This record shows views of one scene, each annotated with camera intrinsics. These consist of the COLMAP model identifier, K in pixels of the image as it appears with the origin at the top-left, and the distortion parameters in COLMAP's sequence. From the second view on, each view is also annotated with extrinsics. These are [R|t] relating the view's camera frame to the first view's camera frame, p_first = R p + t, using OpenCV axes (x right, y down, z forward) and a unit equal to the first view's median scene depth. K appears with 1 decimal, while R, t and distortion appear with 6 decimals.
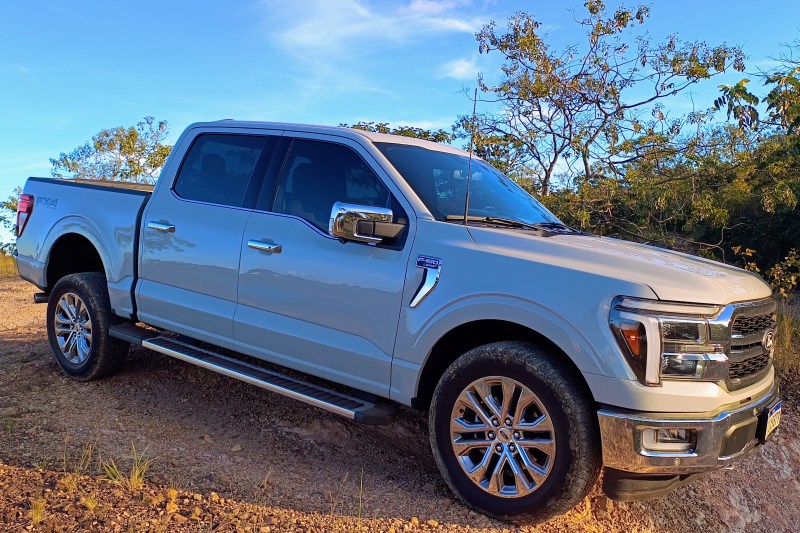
lens RADIAL K [[727.6, 0, 388.9], [0, 727.6, 252.5], [0, 0, 1]] dist [0.002644, -0.004019]
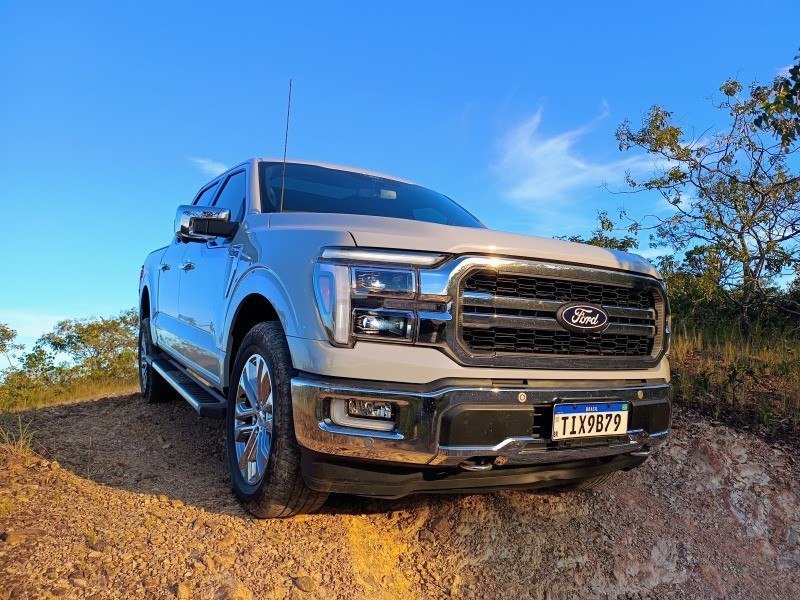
lens RADIAL K [[592.2, 0, 392.4], [0, 592.2, 301.9], [0, 0, 1]] dist [-0.002050, -0.007063]
pose [[0.919252, -0.036067, -0.392014, 0.653703], [-0.006784, 0.994195, -0.107379, 0.195492], [0.393612, 0.101368, 0.913671, 0.383576]]
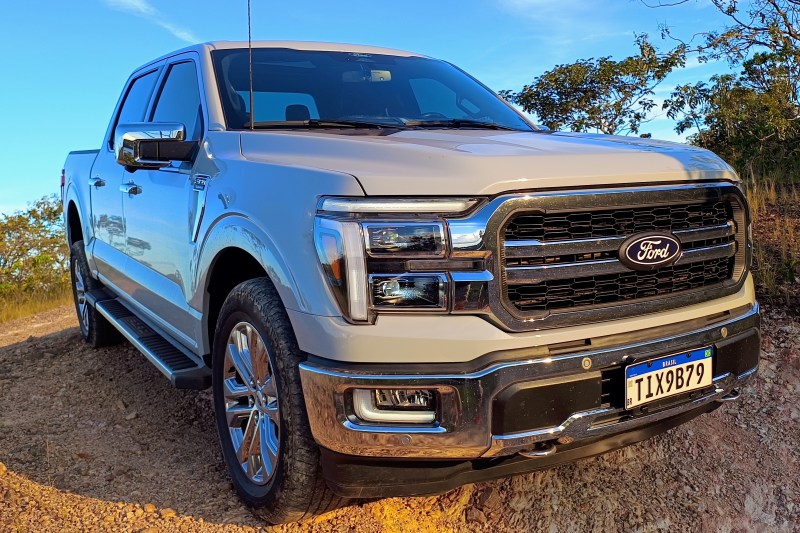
lens RADIAL K [[759.0, 0, 401.2], [0, 759.0, 203.0], [0, 0, 1]] dist [-0.008076, 0.002187]
pose [[0.925225, -0.094590, -0.367438, 0.635920], [0.087041, 0.995514, -0.037102, 0.096869], [0.369299, 0.002346, 0.929308, 0.350933]]
